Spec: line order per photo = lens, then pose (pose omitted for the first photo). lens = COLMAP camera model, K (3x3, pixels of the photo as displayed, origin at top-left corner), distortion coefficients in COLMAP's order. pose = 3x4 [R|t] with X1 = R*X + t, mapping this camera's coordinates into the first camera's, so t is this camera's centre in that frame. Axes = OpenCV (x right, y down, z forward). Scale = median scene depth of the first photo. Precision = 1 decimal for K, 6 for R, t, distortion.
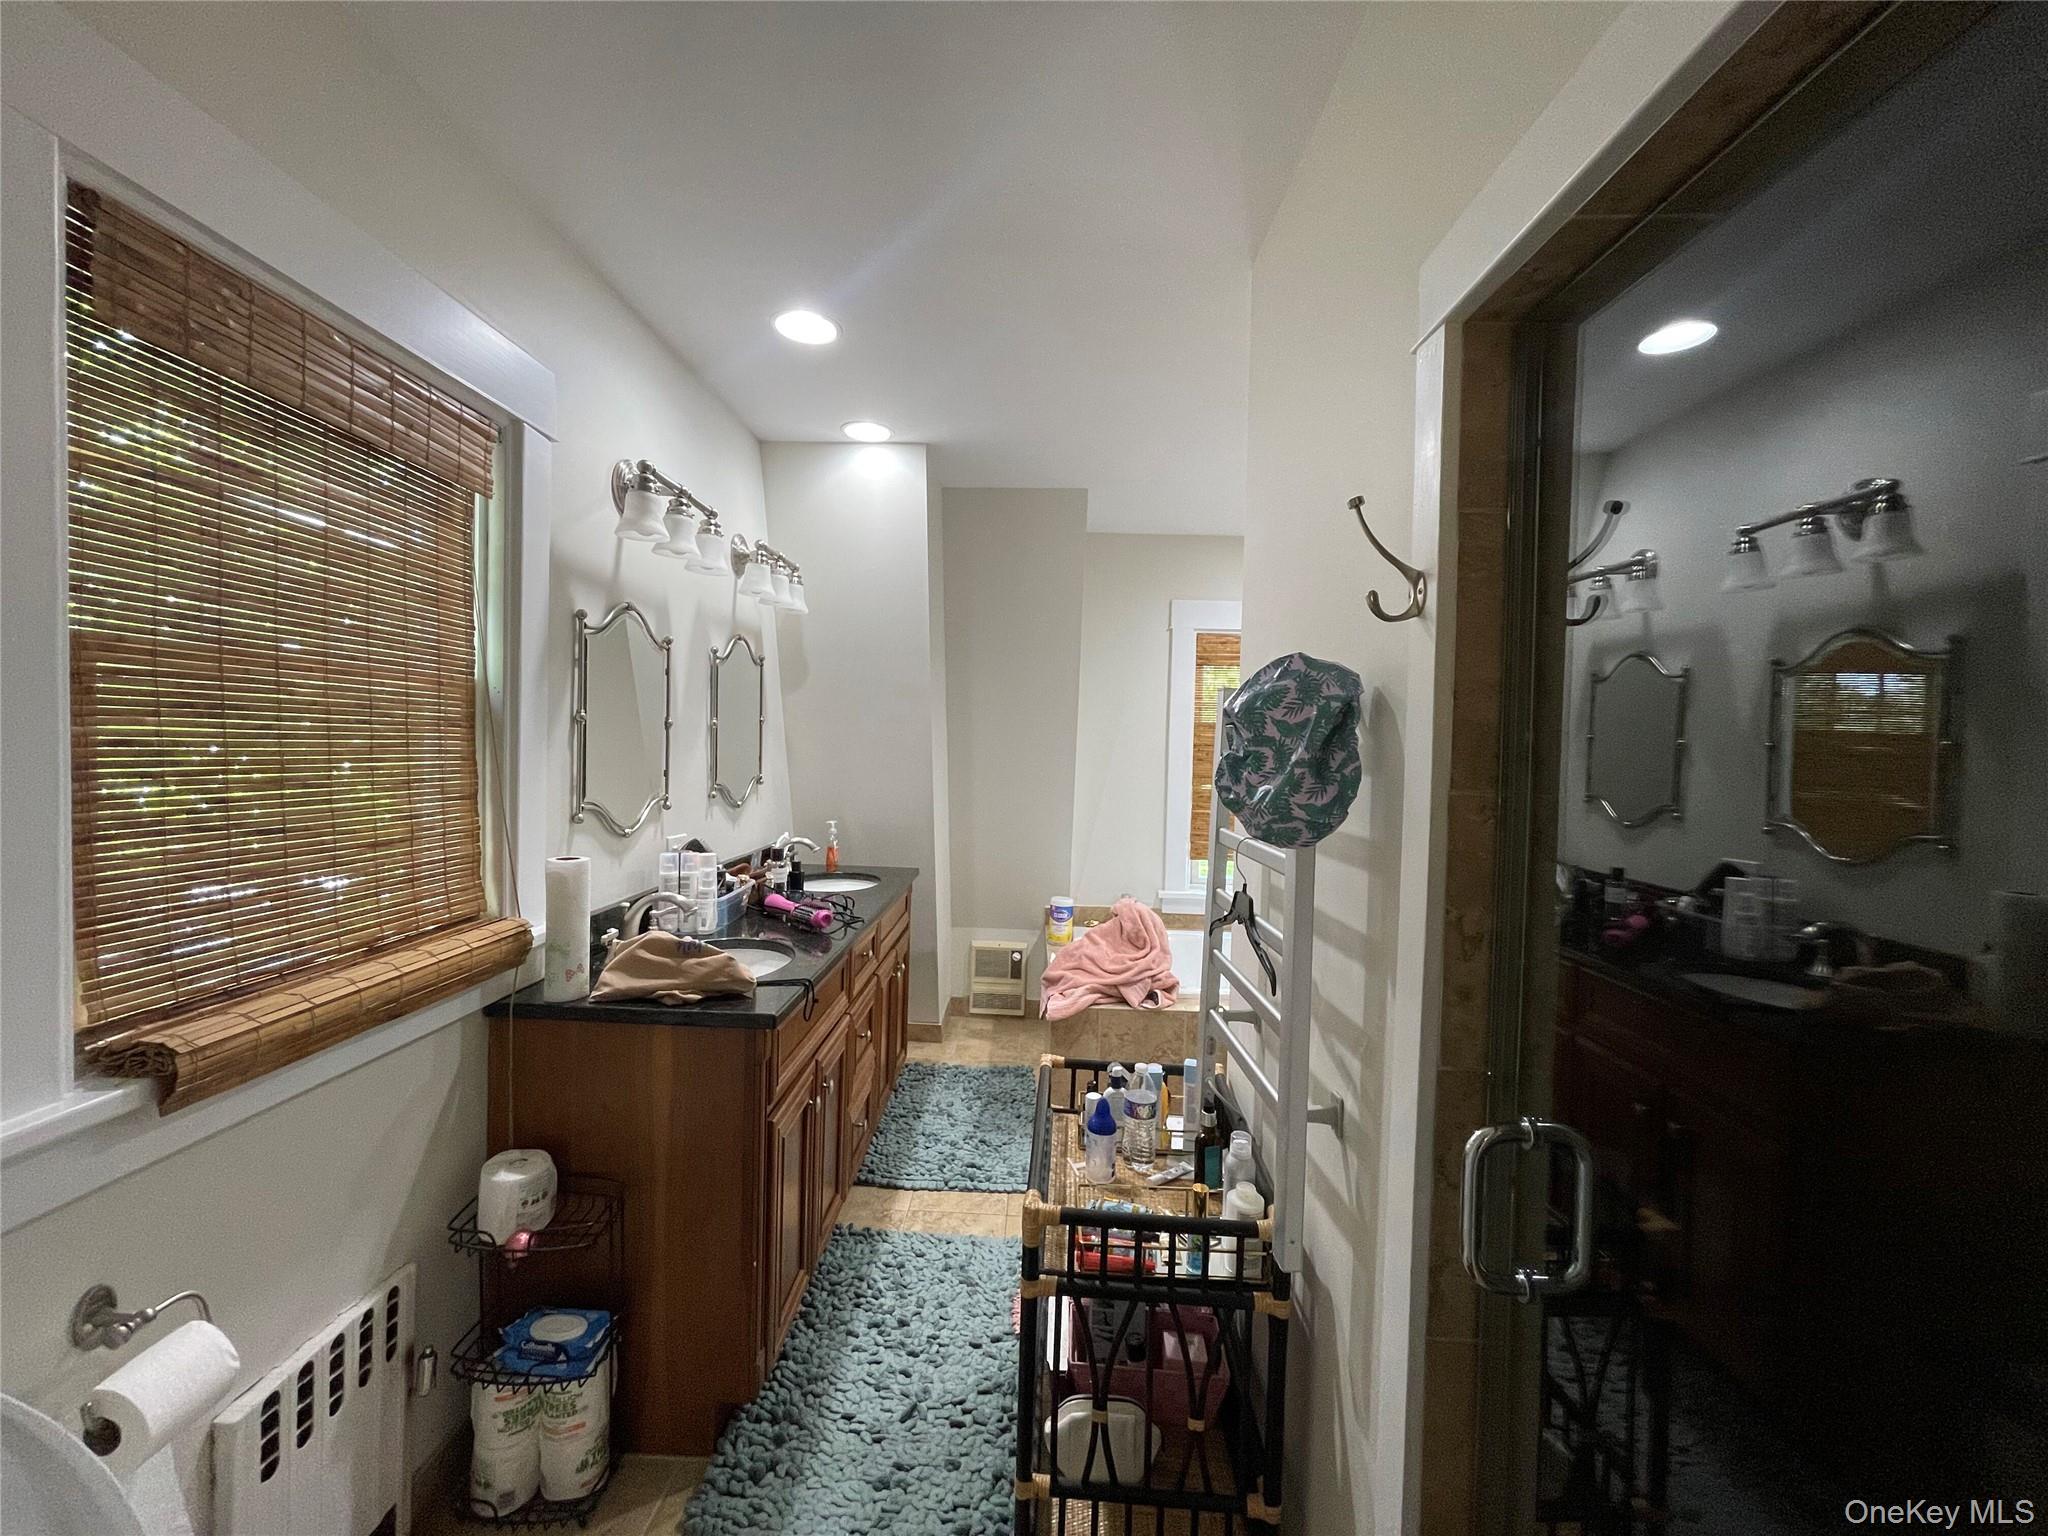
lens RADIAL K [[827.4, 0, 1020.8], [0, 827.4, 766.4], [0, 0, 1]] dist [-0.001654, 0.000108]
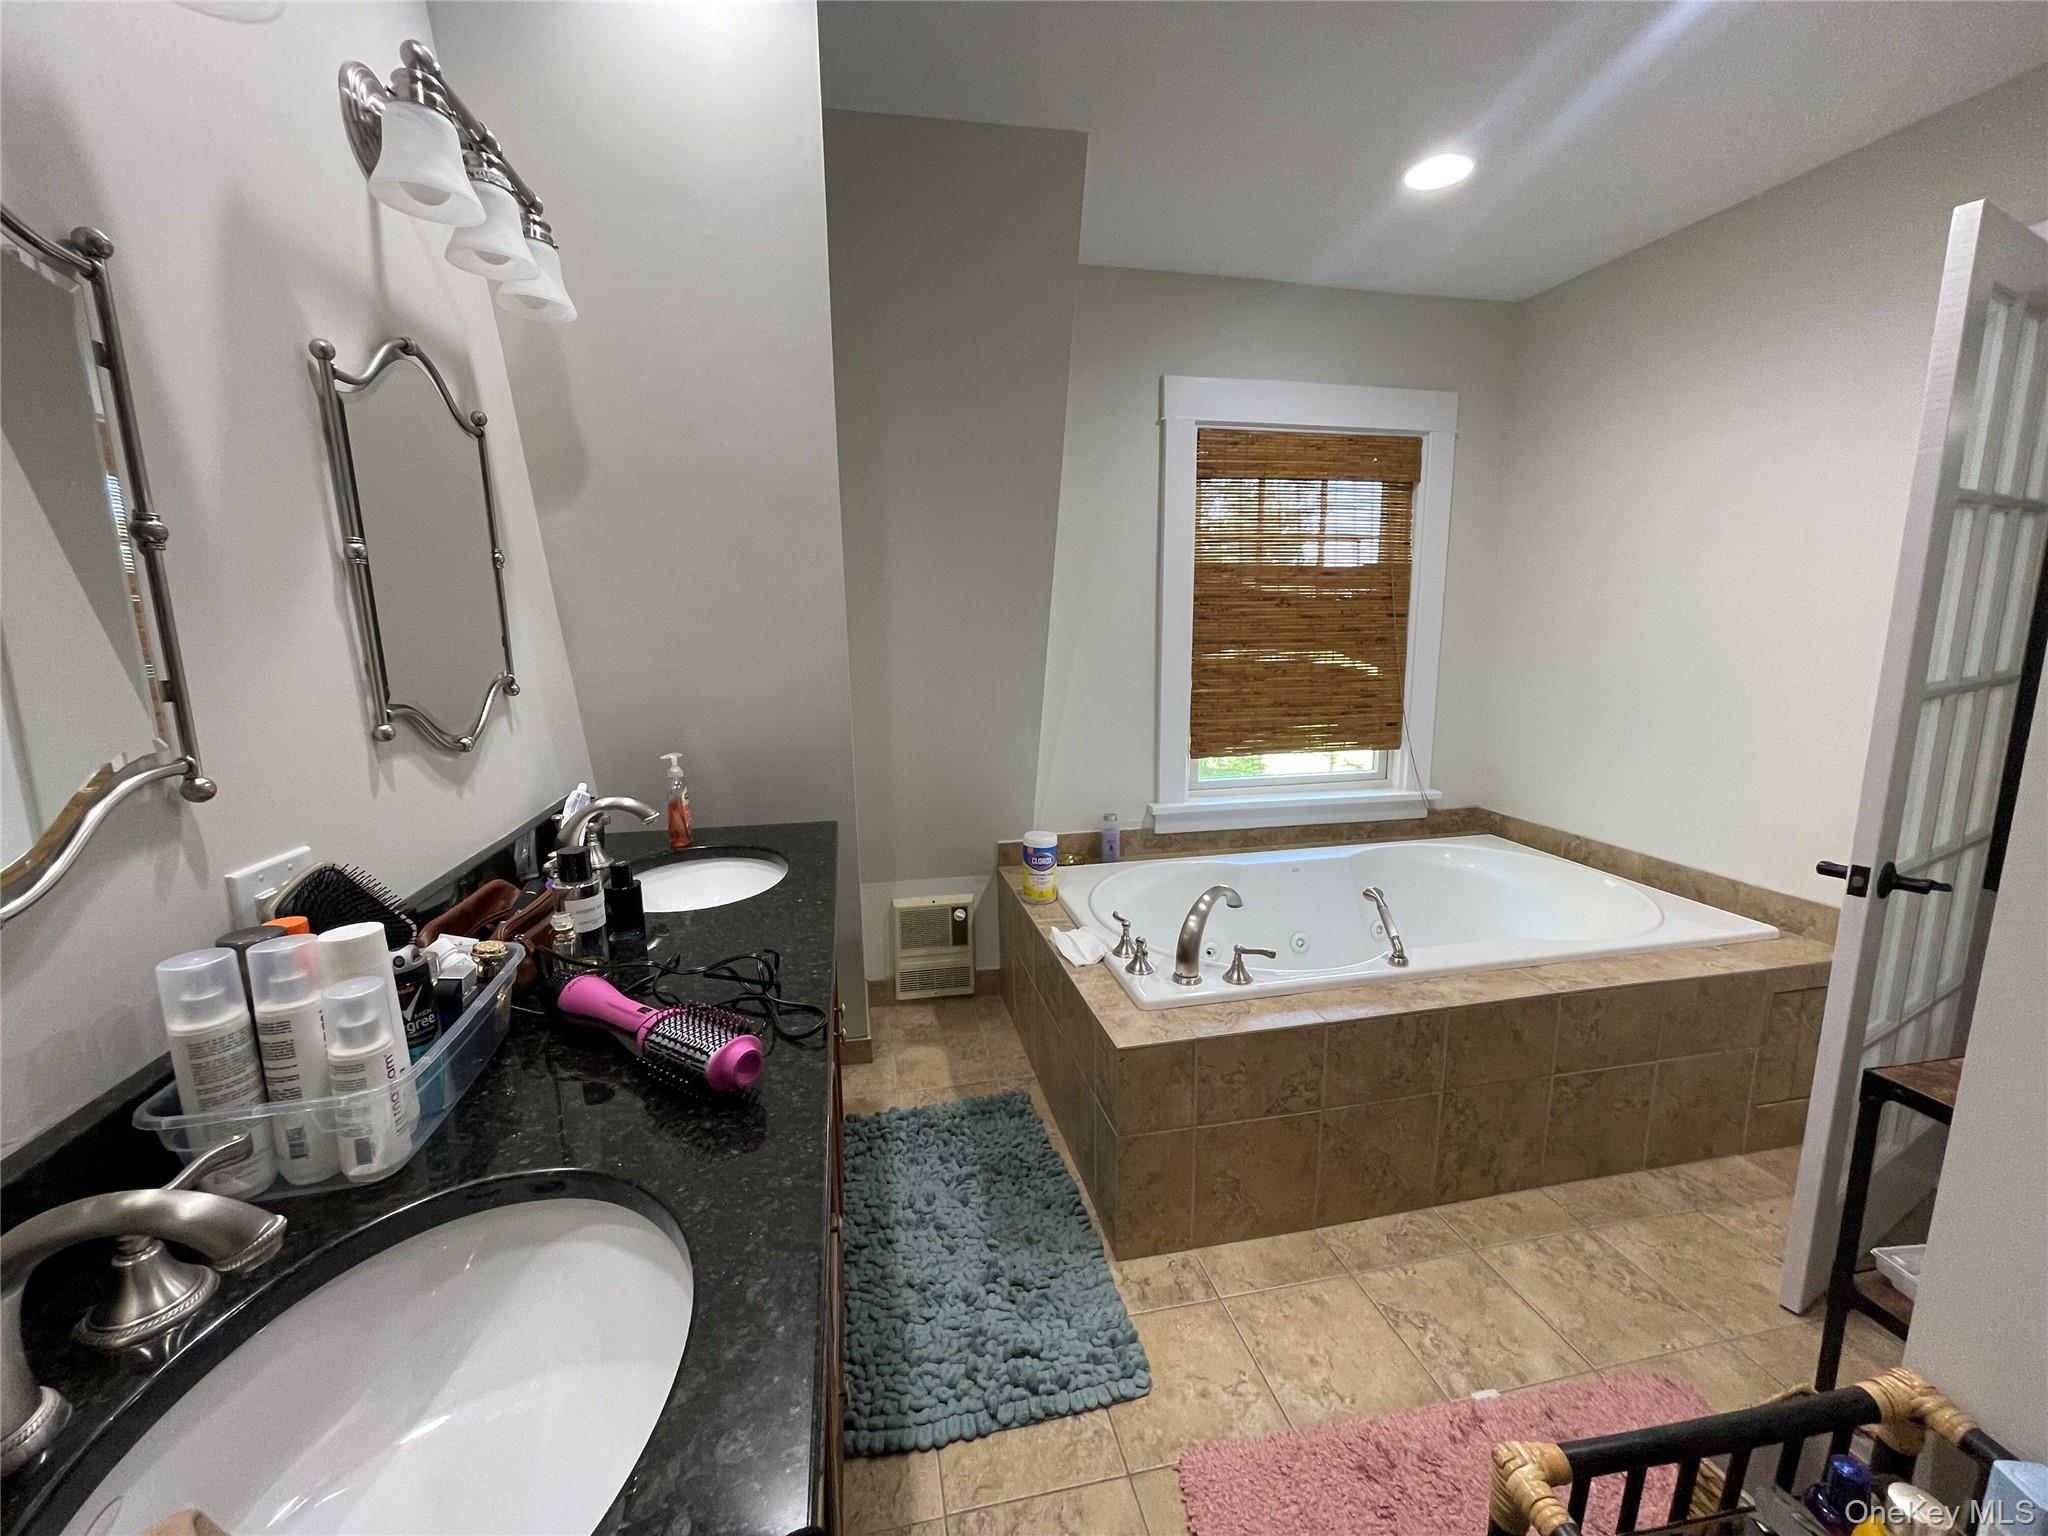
lens RADIAL K [[827.4, 0, 1021.7], [0, 827.4, 769.7], [0, 0, 1]] dist [-0.001654, 0.000108]
pose [[0.971925, -0.078575, 0.221785, -0.135499], [0.043532, 0.986369, 0.158684, 0.001341], [-0.231231, -0.144575, 0.962097, 0.456674]]
